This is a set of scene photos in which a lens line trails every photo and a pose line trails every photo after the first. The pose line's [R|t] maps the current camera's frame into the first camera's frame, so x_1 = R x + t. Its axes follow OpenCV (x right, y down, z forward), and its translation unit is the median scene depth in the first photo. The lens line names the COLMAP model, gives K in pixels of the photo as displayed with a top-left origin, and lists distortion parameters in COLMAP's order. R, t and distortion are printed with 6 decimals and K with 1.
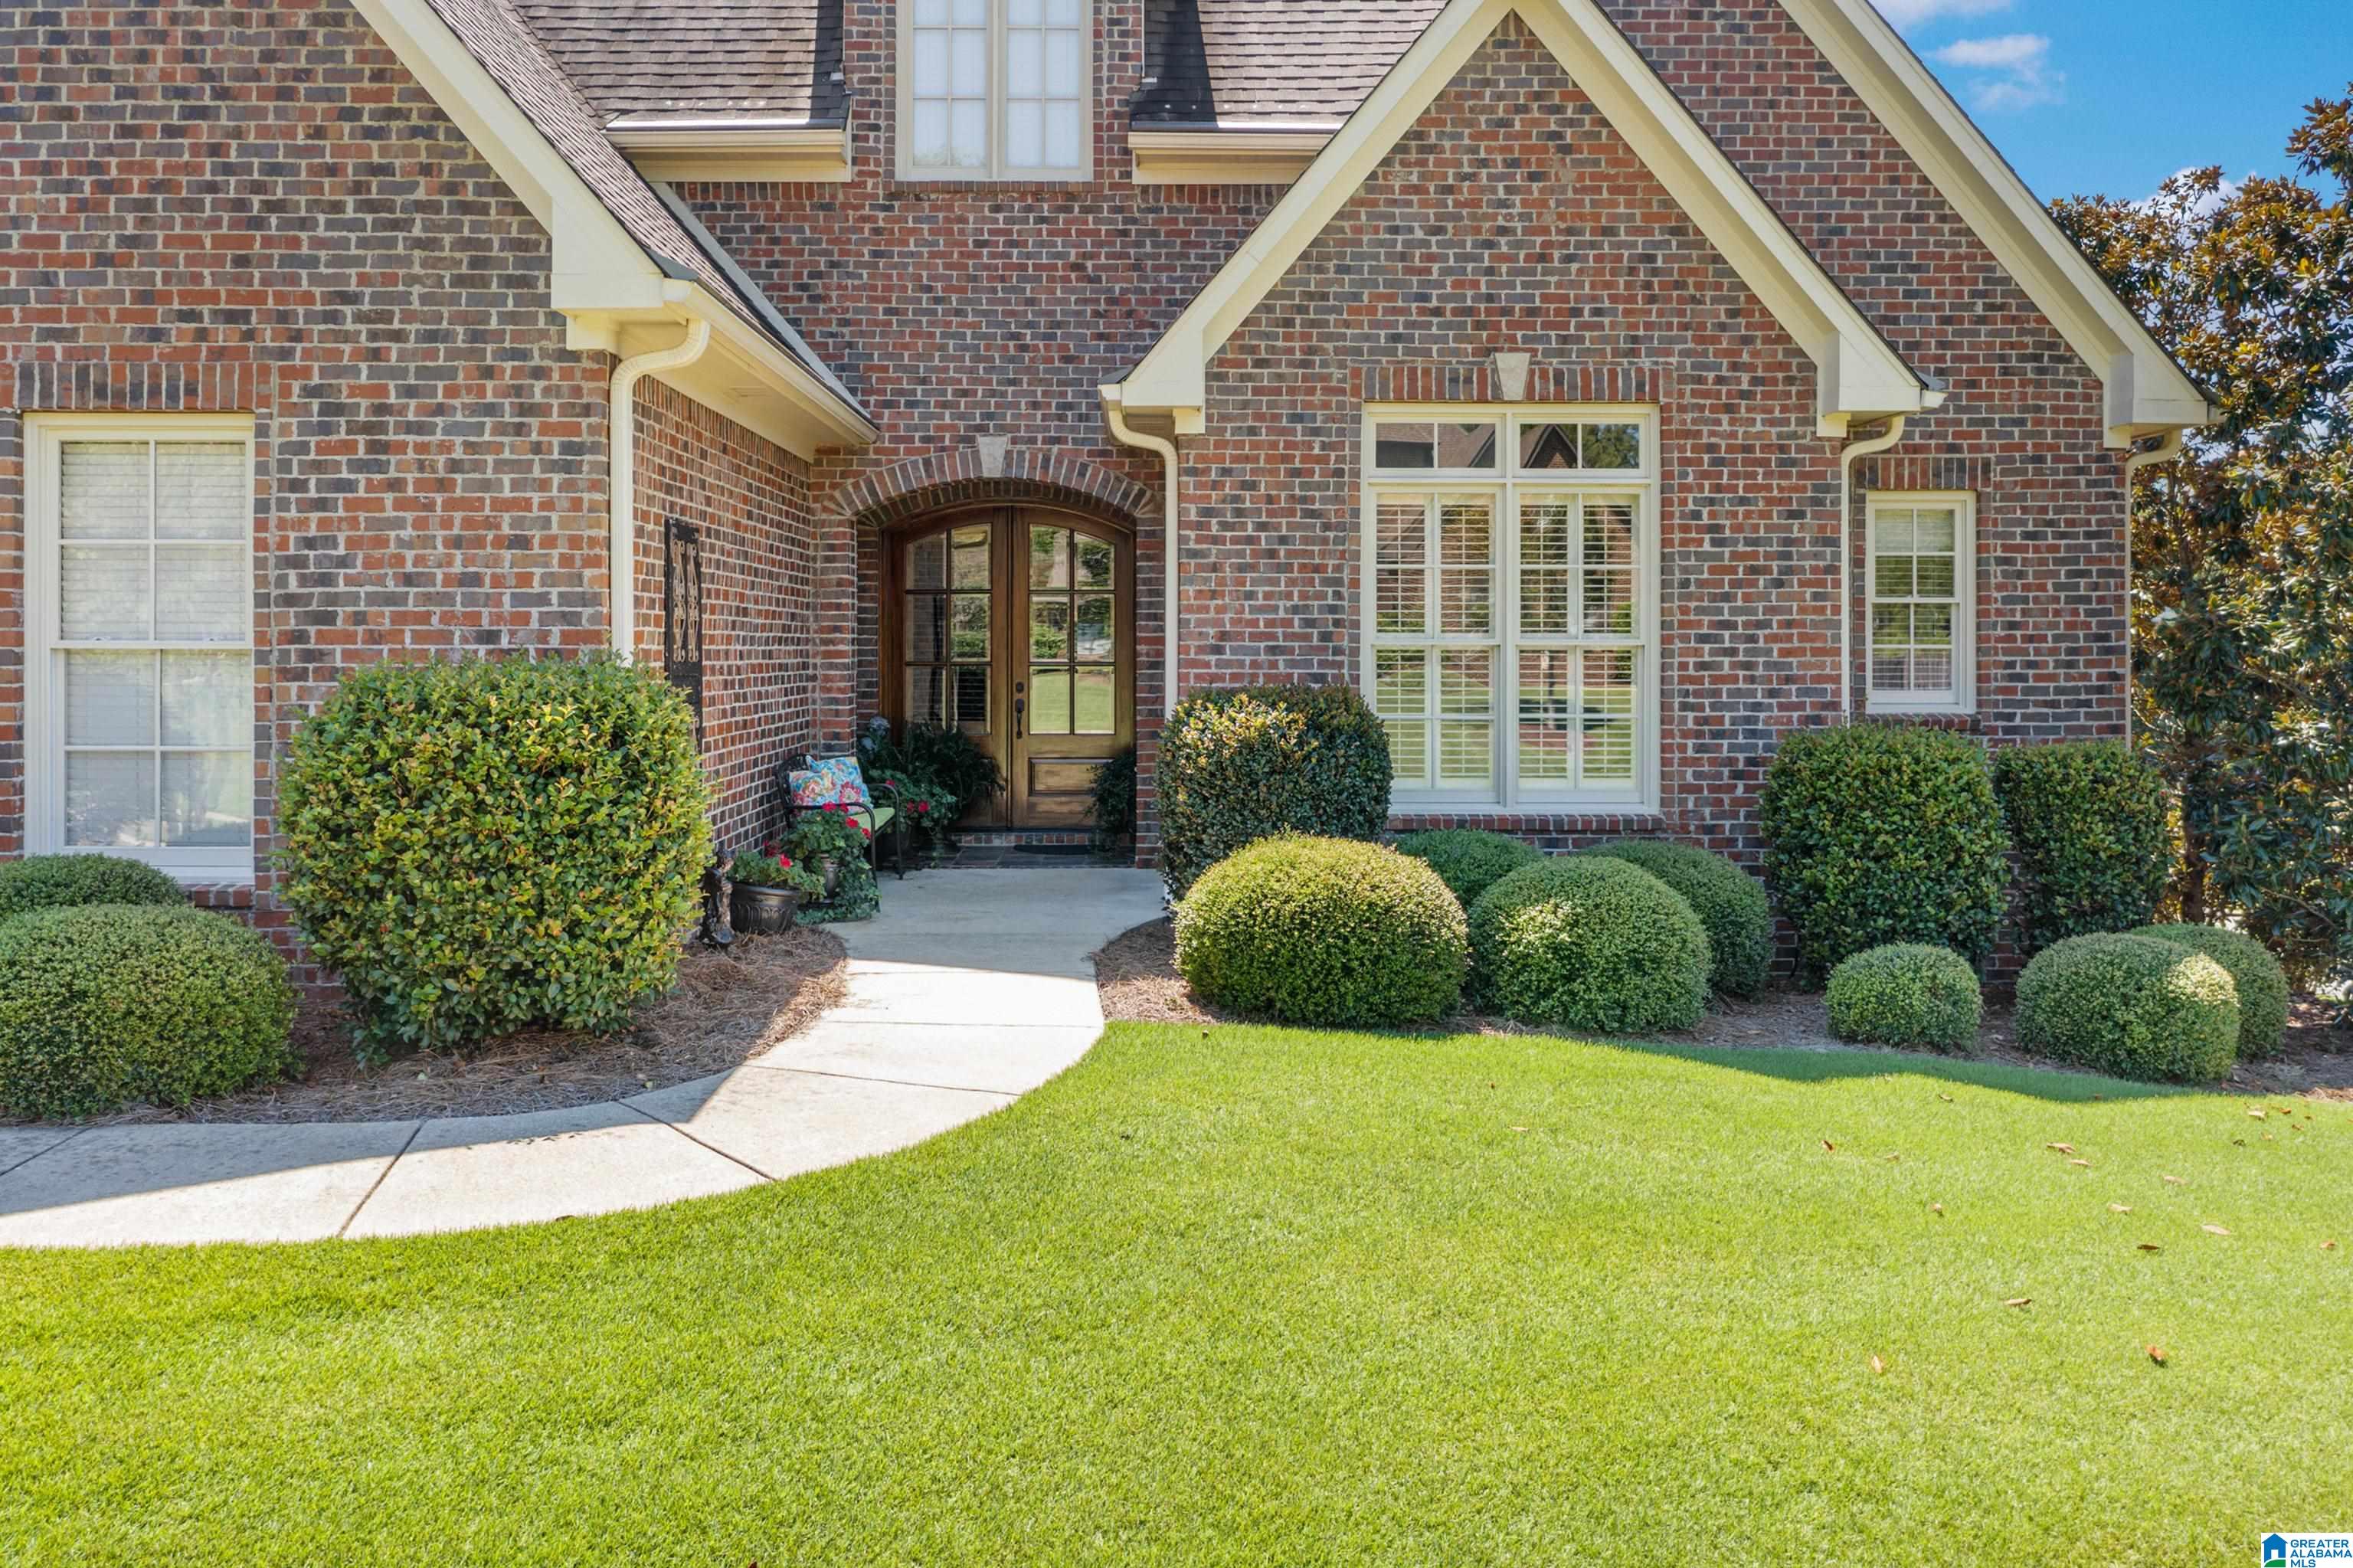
lens RADIAL K [[1880.7, 0, 1171.0], [0, 1880.7, 657.5], [0, 0, 1]] dist [-0.028343, 0.006151]
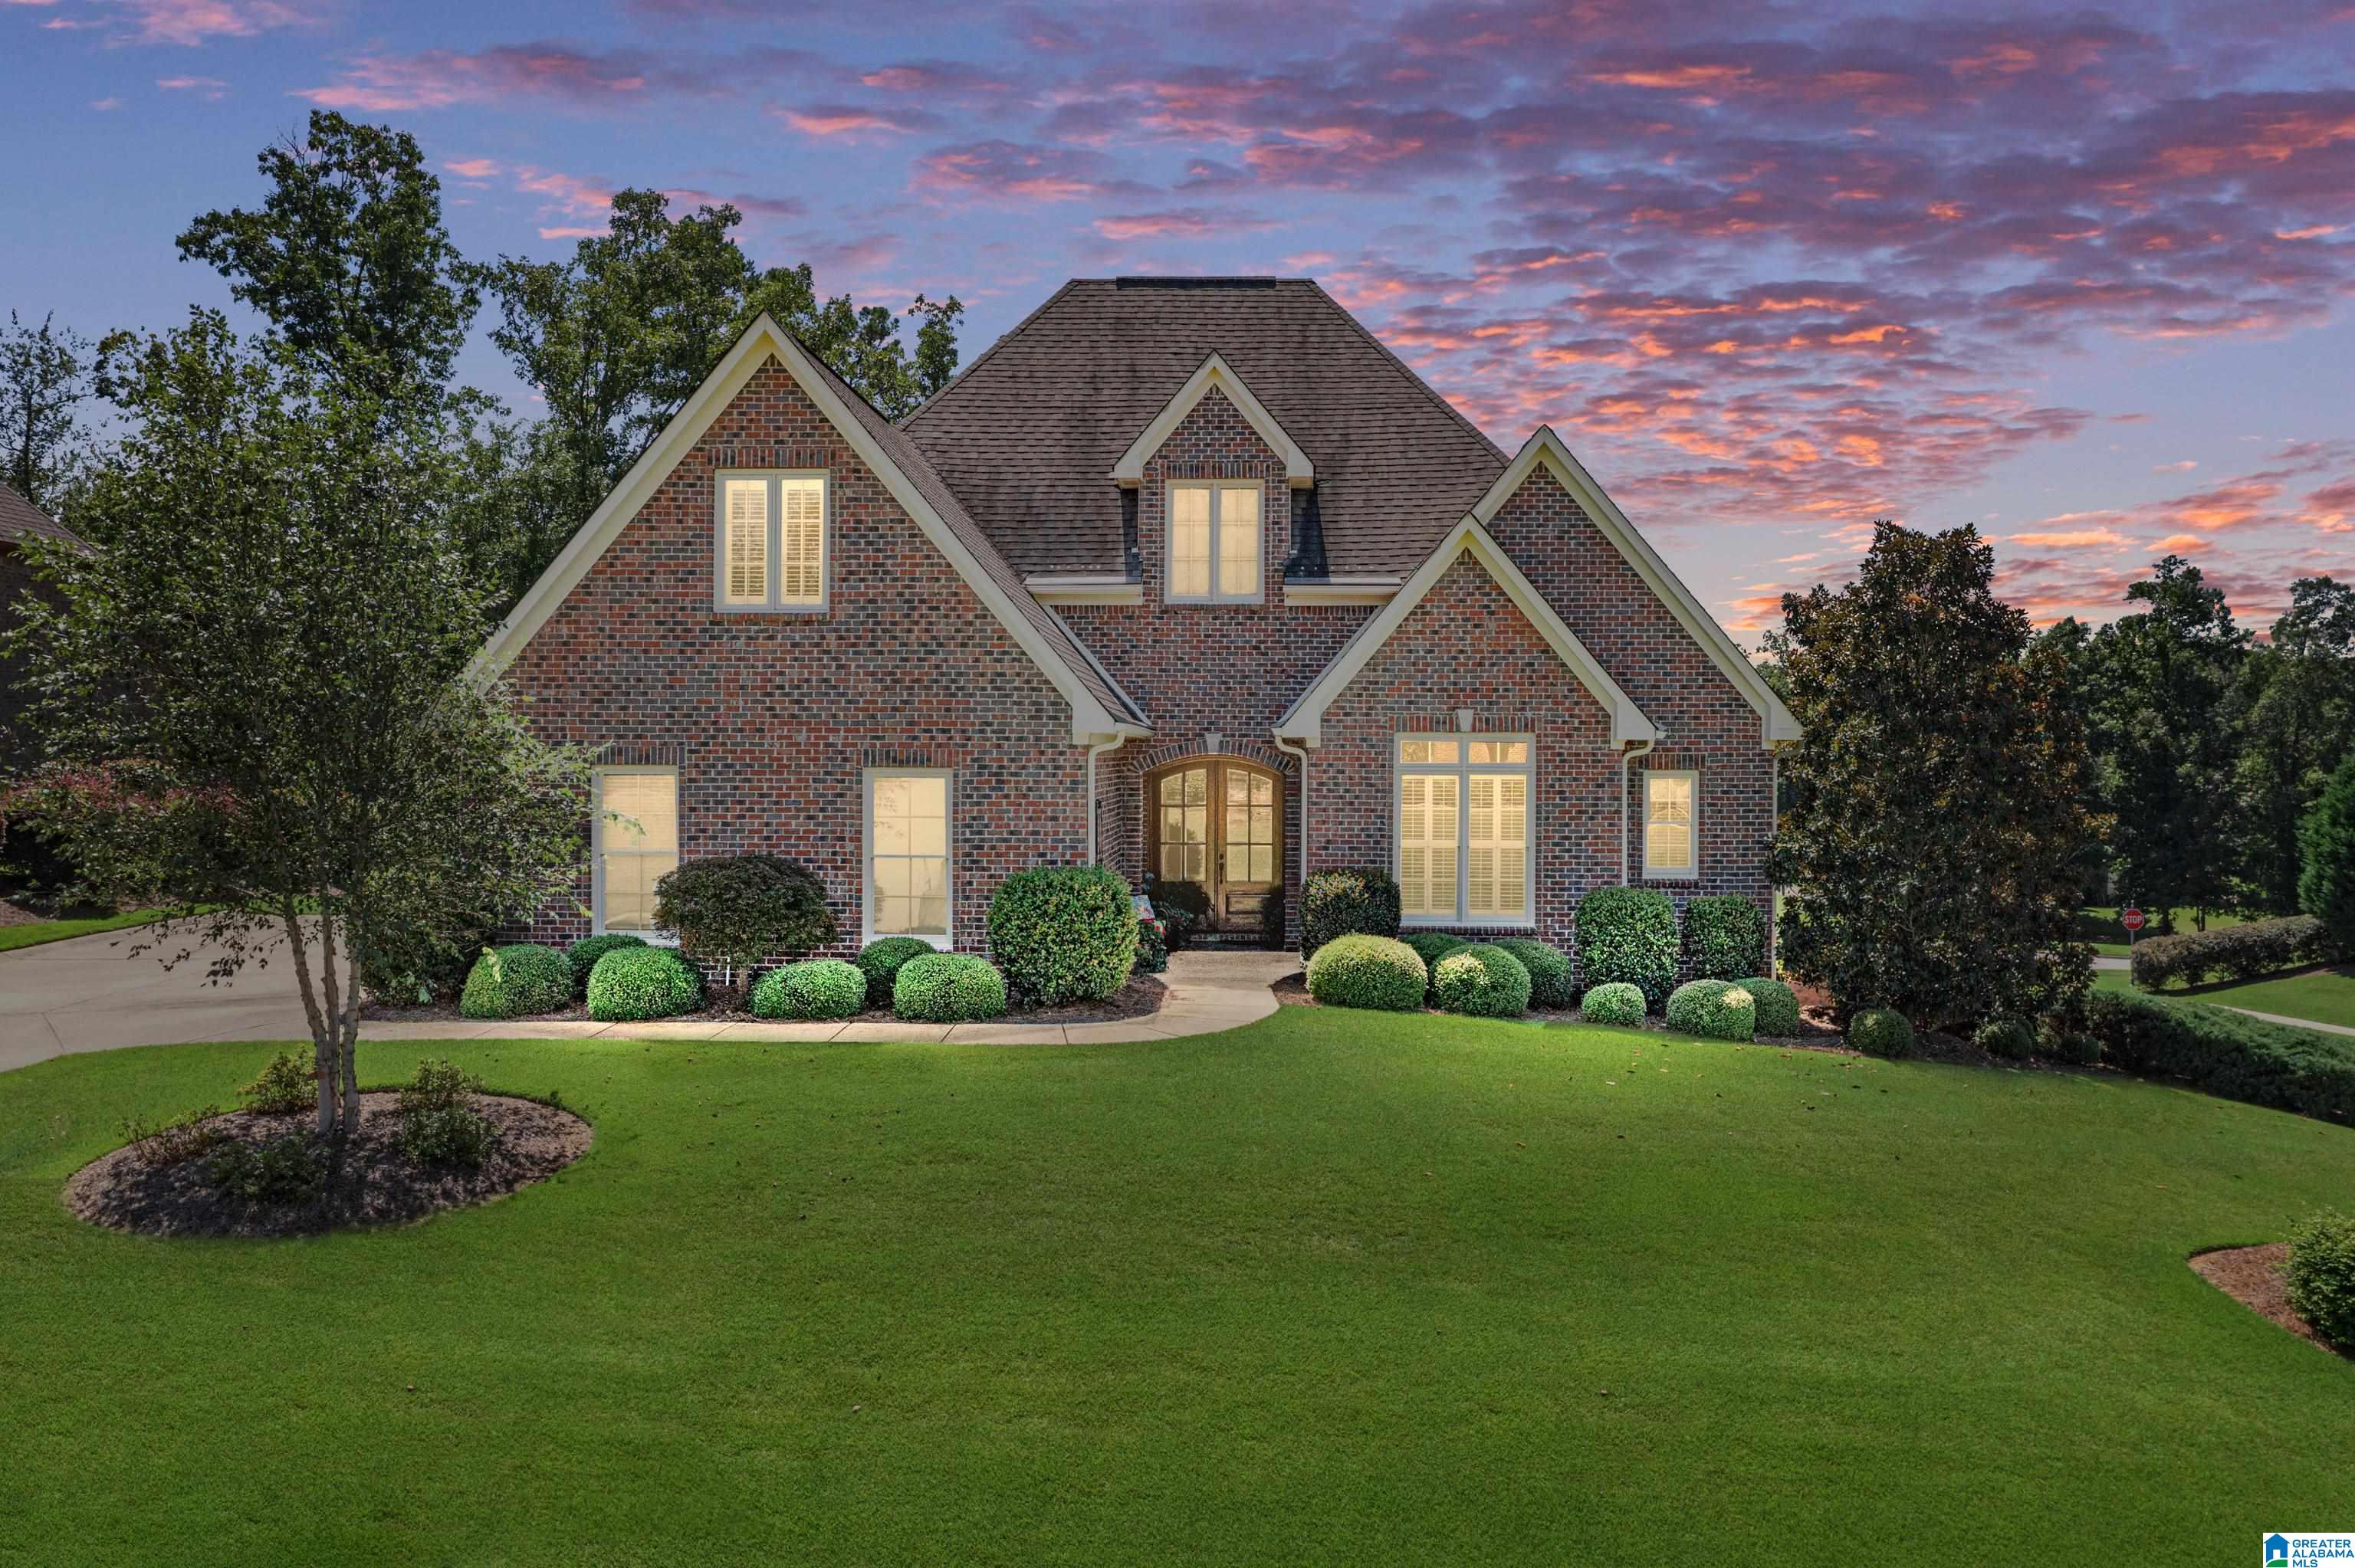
lens RADIAL K [[1881.0, 0, 1177.5], [0, 1881.0, 784.0], [0, 0, 1]] dist [-0.029604, 0.010887]
pose [[0.998190, 0.004097, -0.060007, -0.017562], [-0.003501, 0.999943, 0.010046, -0.110687], [0.060044, -0.009818, 0.998147, -1.291273]]
